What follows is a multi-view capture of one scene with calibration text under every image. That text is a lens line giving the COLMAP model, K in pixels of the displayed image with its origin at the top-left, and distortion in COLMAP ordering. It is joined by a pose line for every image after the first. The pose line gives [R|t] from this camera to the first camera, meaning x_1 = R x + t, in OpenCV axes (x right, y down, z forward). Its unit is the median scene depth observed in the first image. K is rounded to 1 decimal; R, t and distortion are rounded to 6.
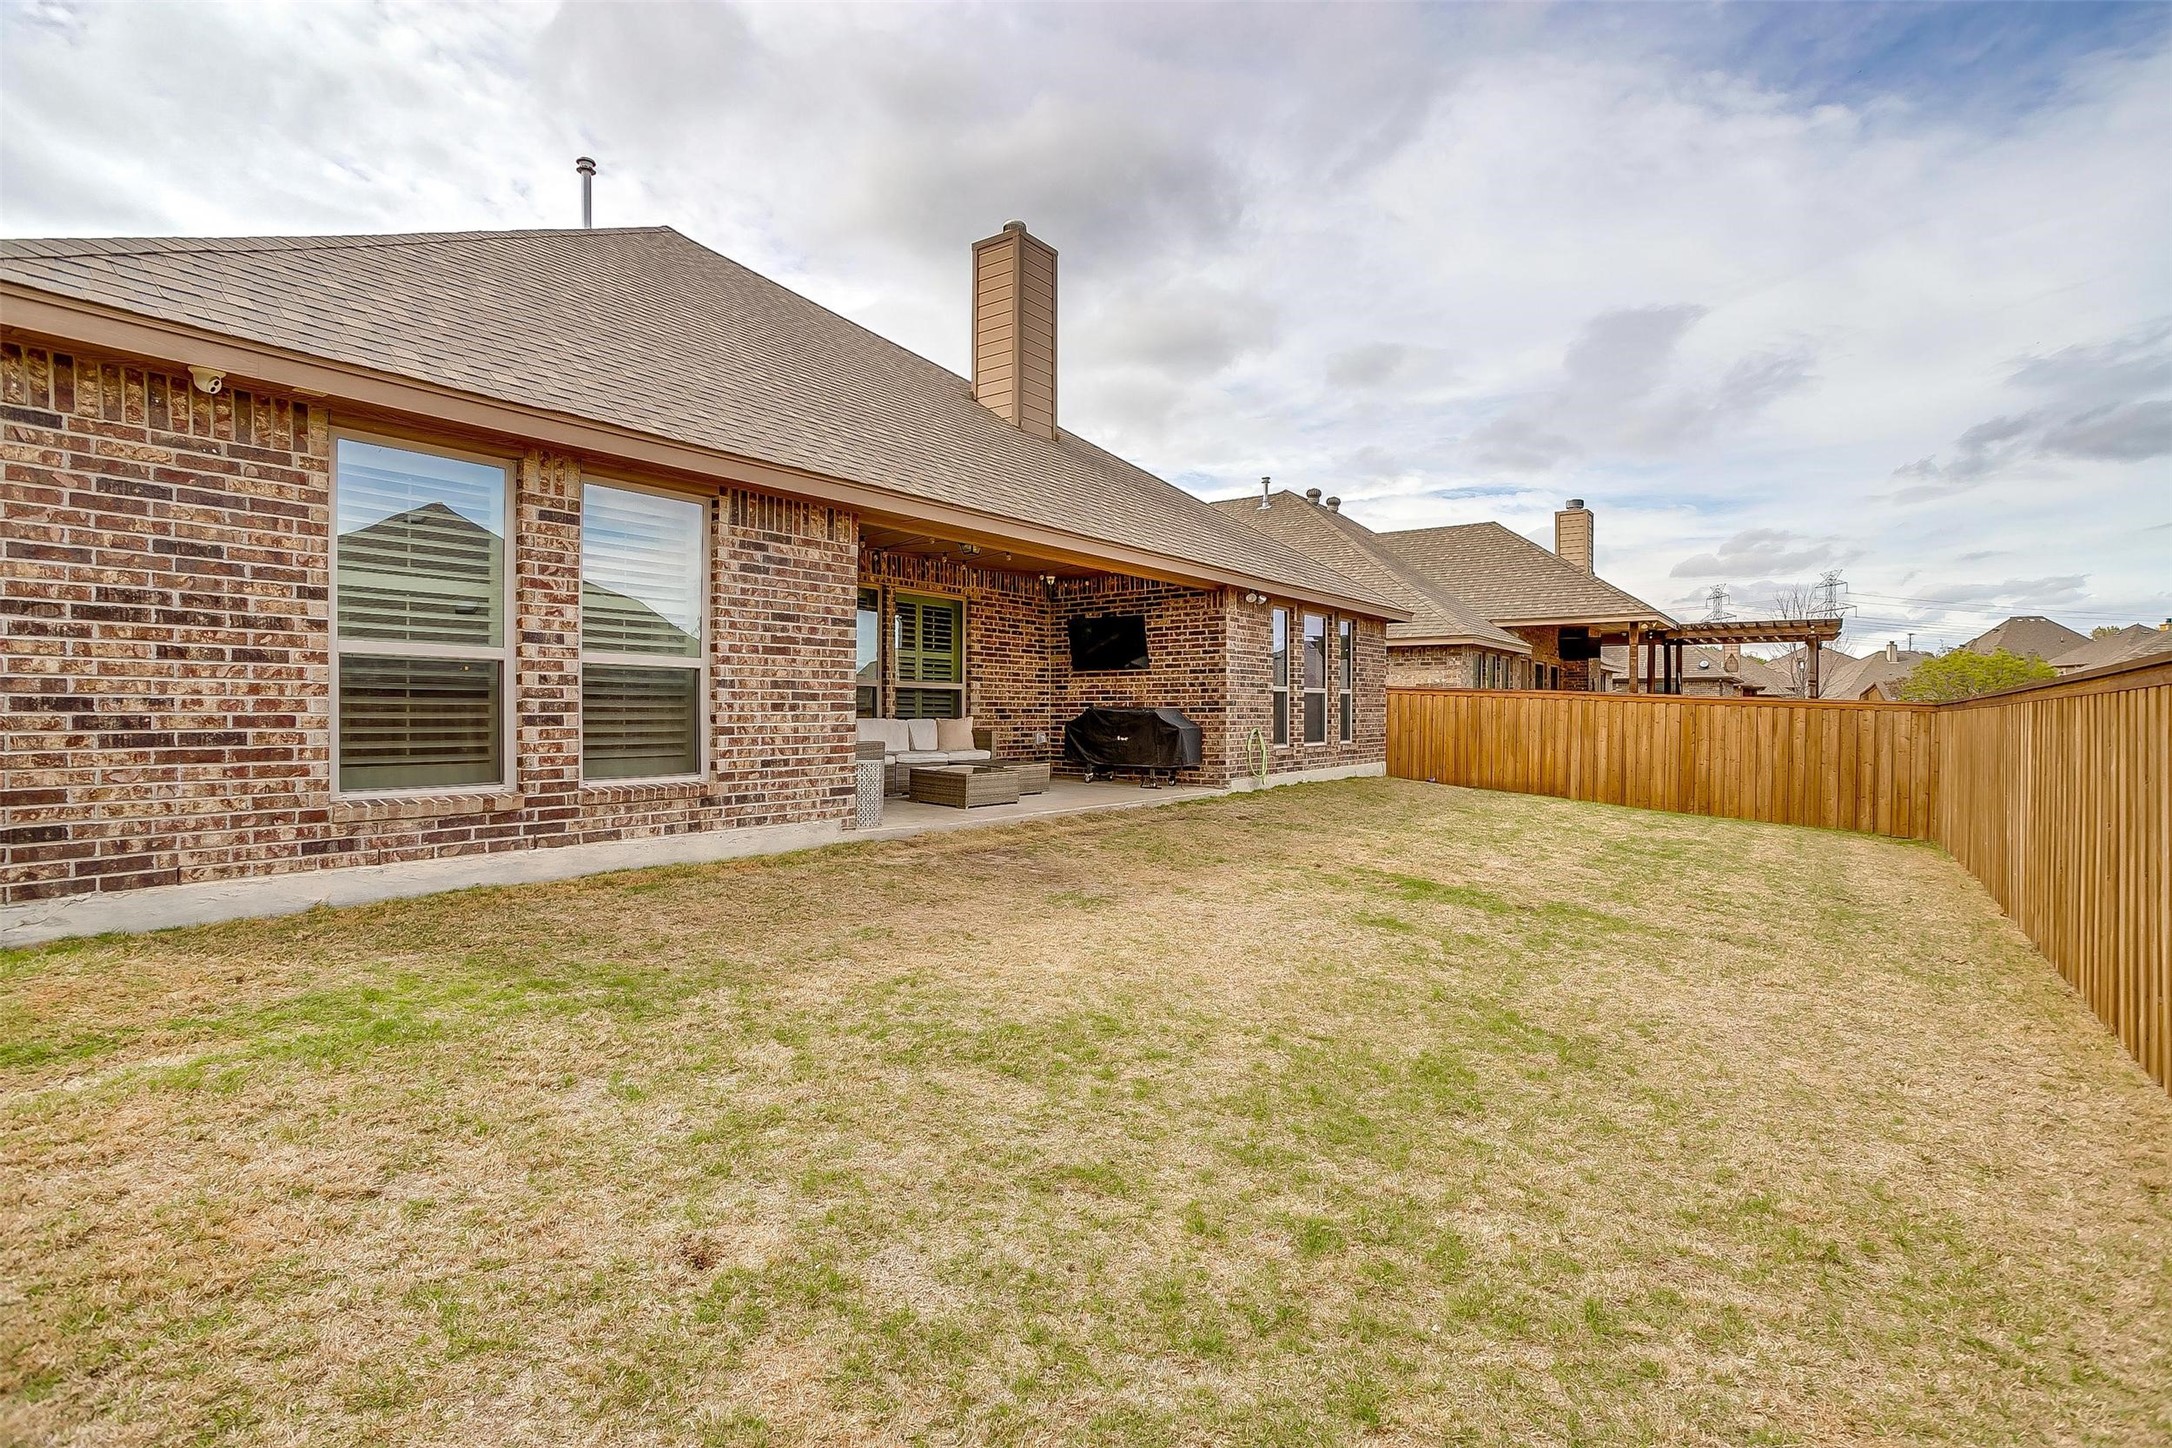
lens RADIAL K [[1059.9, 0, 1093.2], [0, 1059.9, 722.1], [0, 0, 1]] dist [-0.050608, 0.027067]
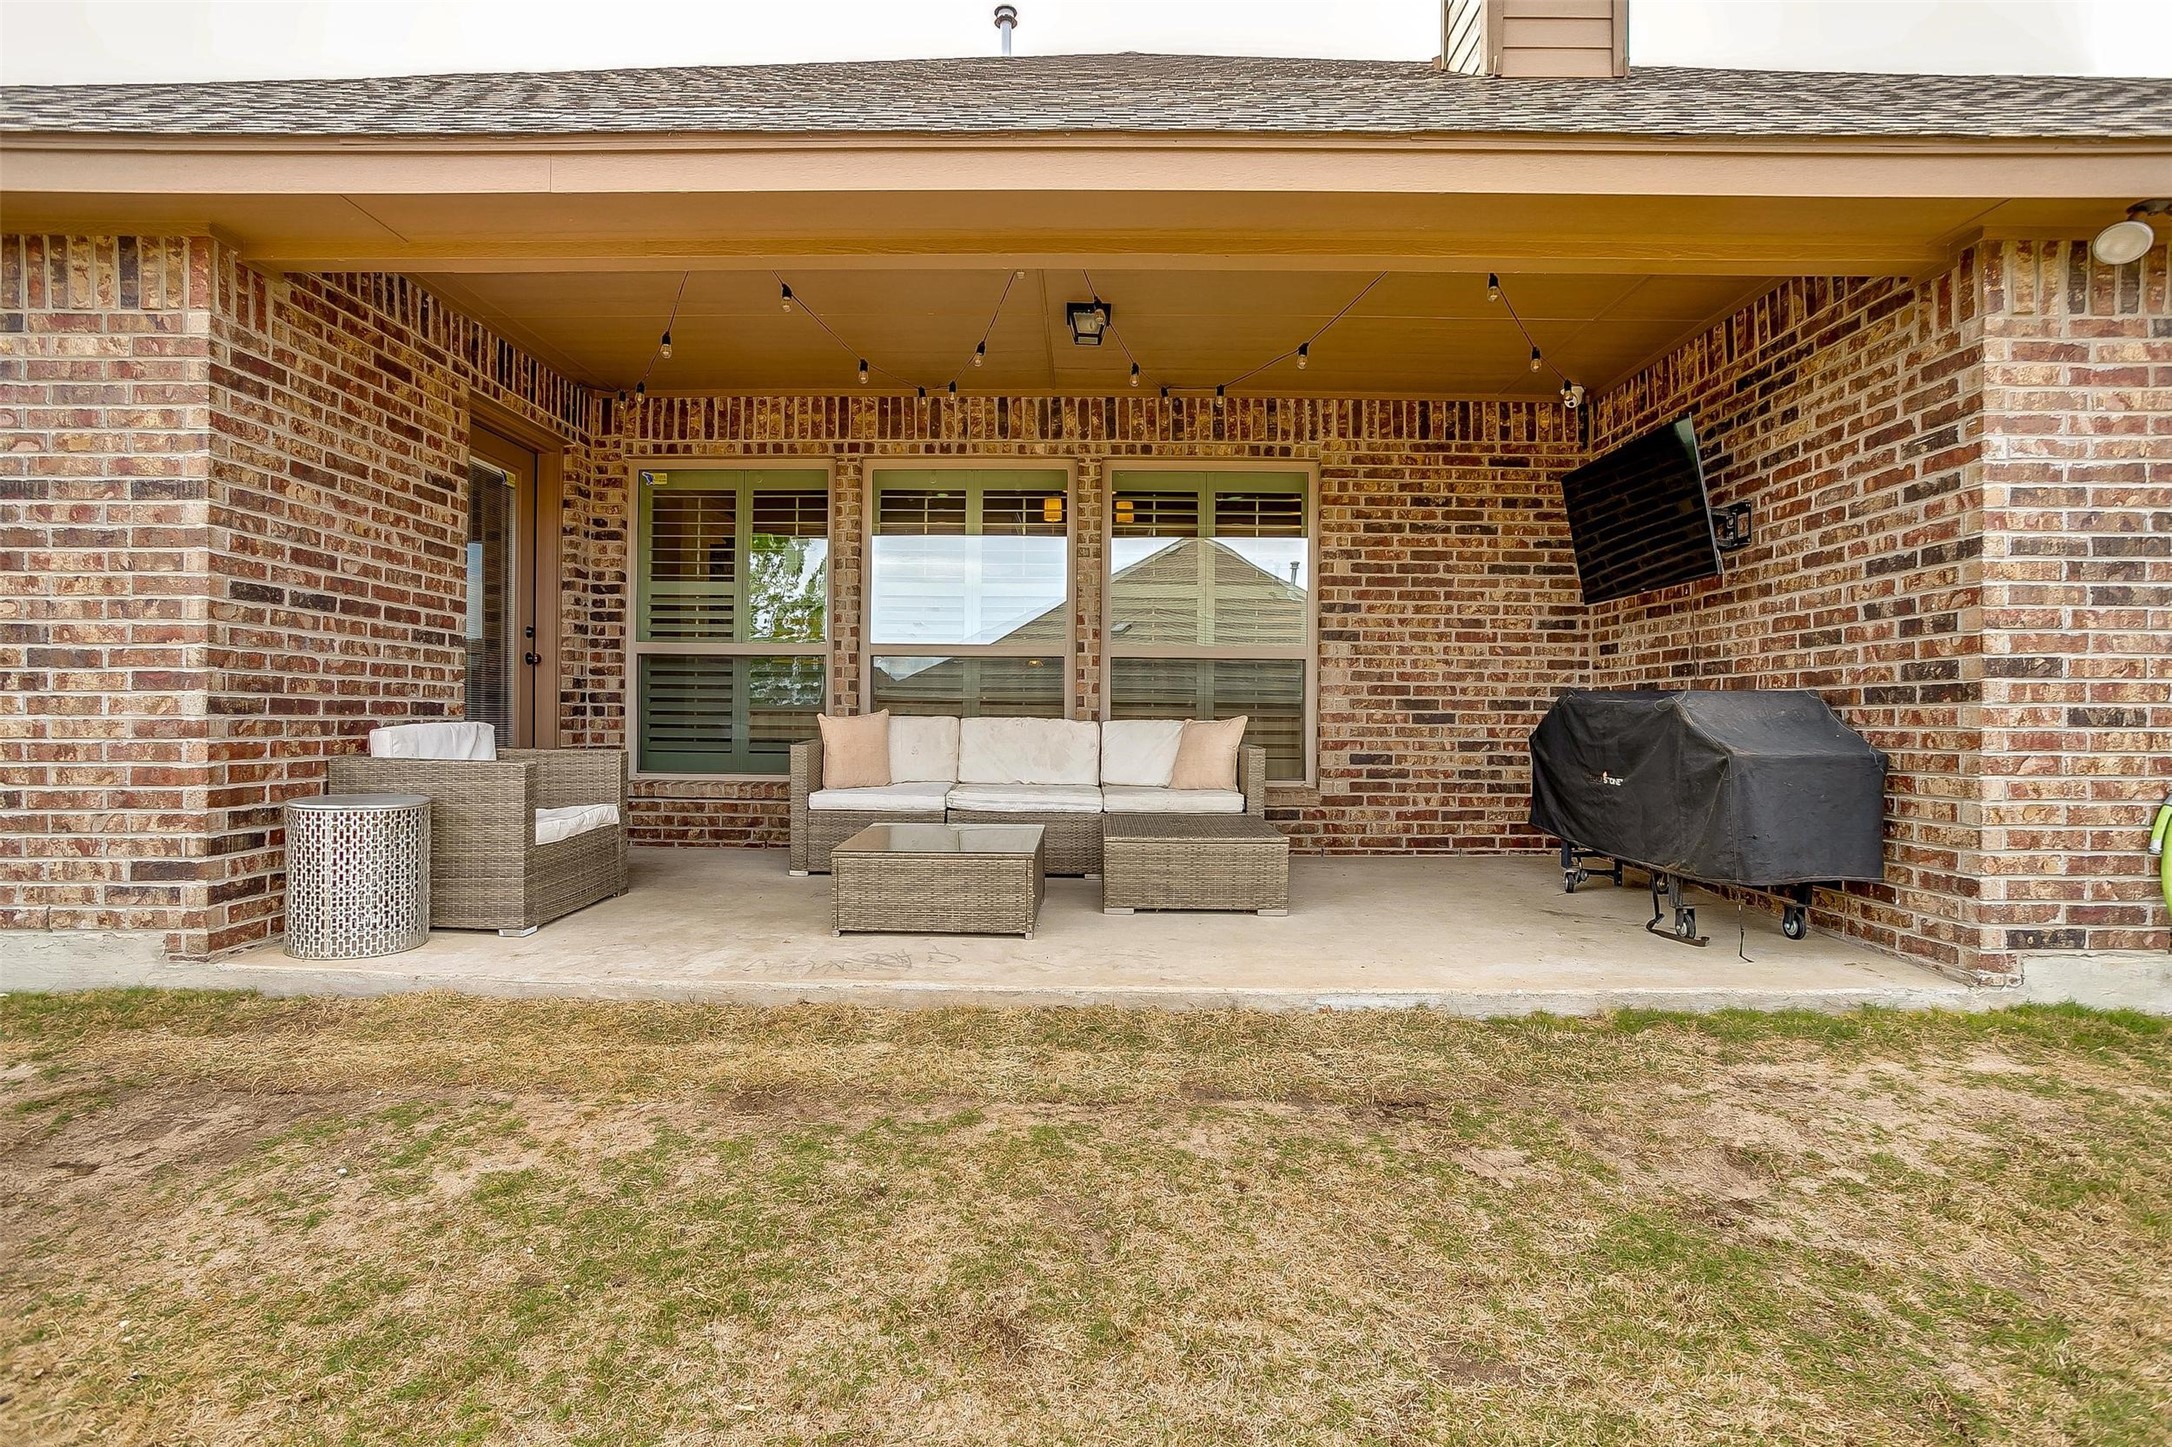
lens RADIAL K [[1059.9, 0, 1082.7], [0, 1059.9, 719.6], [0, 0, 1]] dist [-0.050608, 0.027067]
pose [[0.573554, 0.003837, -0.819159, 0.224412], [-0.012520, 0.999913, -0.004082, -0.000760], [0.819072, 0.012597, 0.573552, 0.707131]]
